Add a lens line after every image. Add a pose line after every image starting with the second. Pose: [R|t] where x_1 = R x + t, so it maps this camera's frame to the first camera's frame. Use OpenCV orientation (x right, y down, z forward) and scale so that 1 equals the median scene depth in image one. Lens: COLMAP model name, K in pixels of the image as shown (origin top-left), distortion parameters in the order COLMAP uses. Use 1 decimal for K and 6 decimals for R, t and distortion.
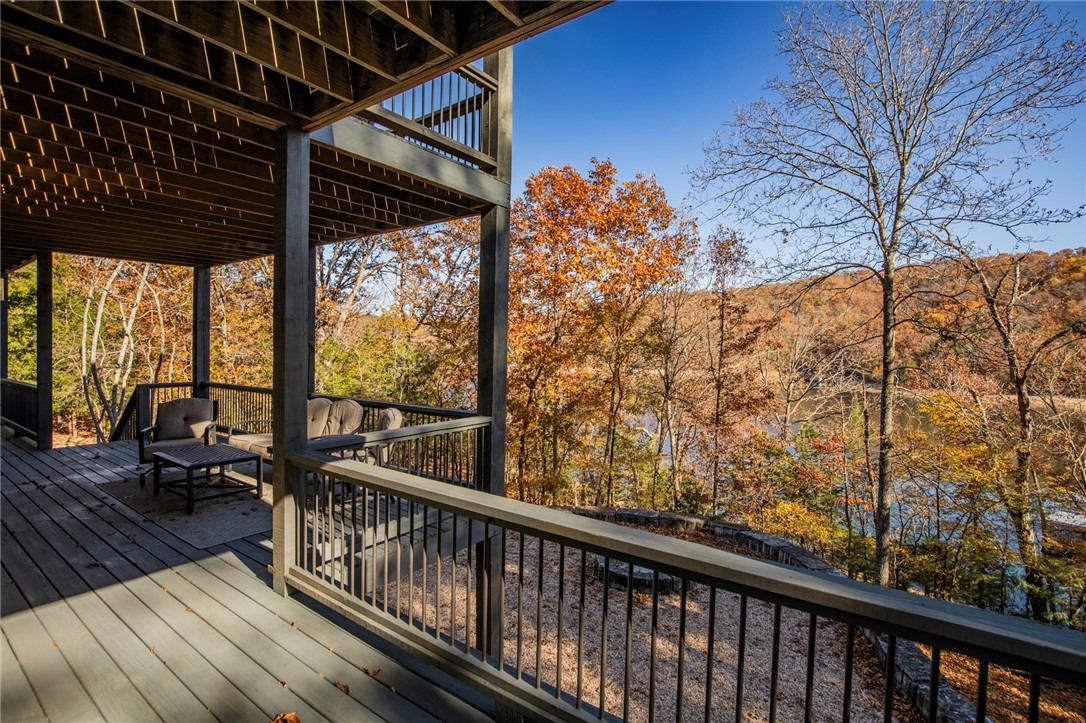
lens RADIAL K [[486.7, 0, 547.0], [0, 486.7, 364.4], [0, 0, 1]] dist [-0.026945, 0.000374]
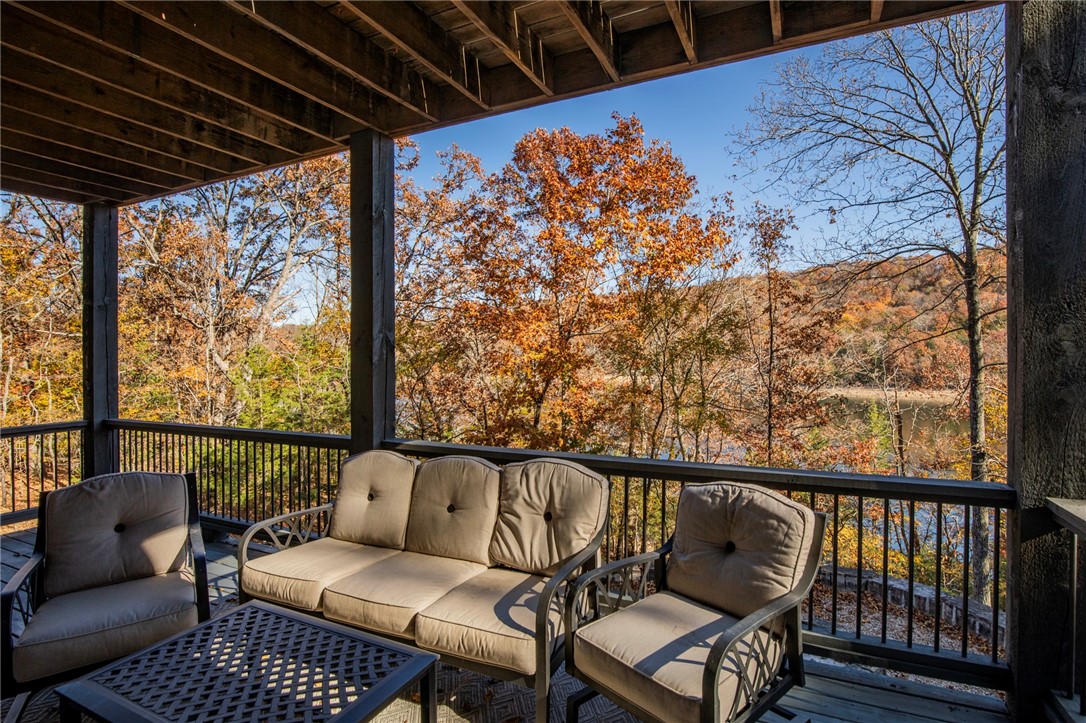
lens RADIAL K [[521.3, 0, 545.7], [0, 521.3, 363.7], [0, 0, 1]] dist [-0.033736, 0.006716]
pose [[0.986647, -0.025240, 0.160907, -0.177489], [0.028095, 0.999485, -0.015494, -0.001847], [-0.160433, 0.019808, 0.986848, 0.197936]]
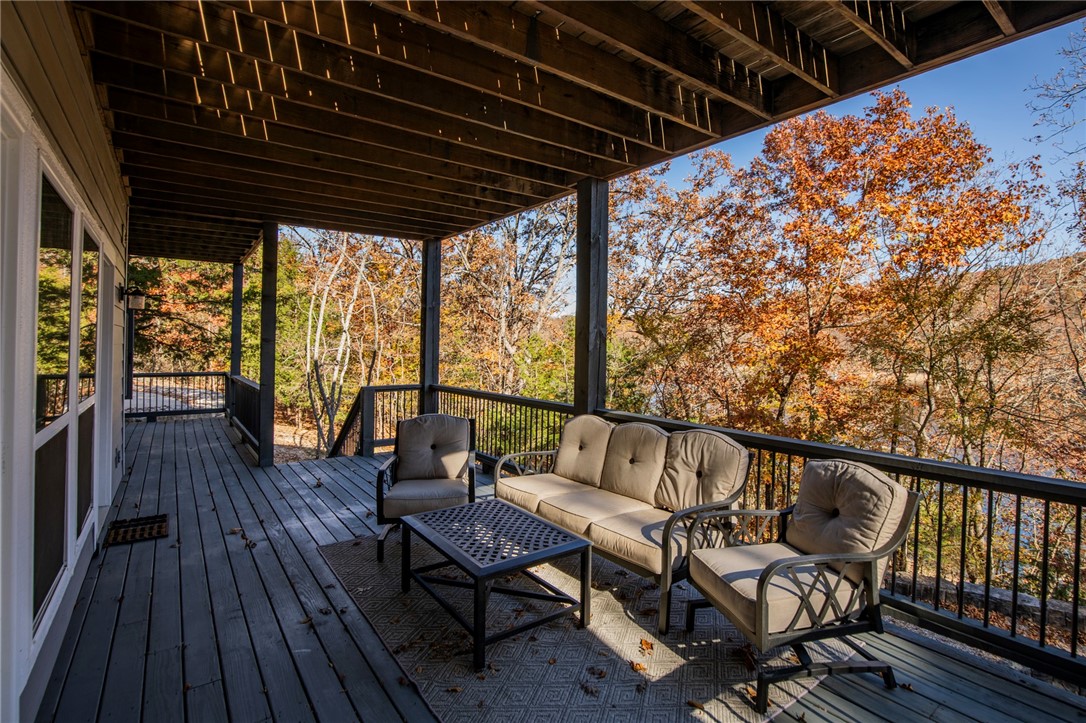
lens RADIAL K [[506.5, 0, 558.8], [0, 506.5, 354.3], [0, 0, 1]] dist [-0.032204, 0.000136]
pose [[0.951680, 0.003470, -0.307071, -0.143801], [-0.009308, 0.999803, -0.017552, -0.000463], [0.306949, 0.019562, 0.951525, 0.149492]]
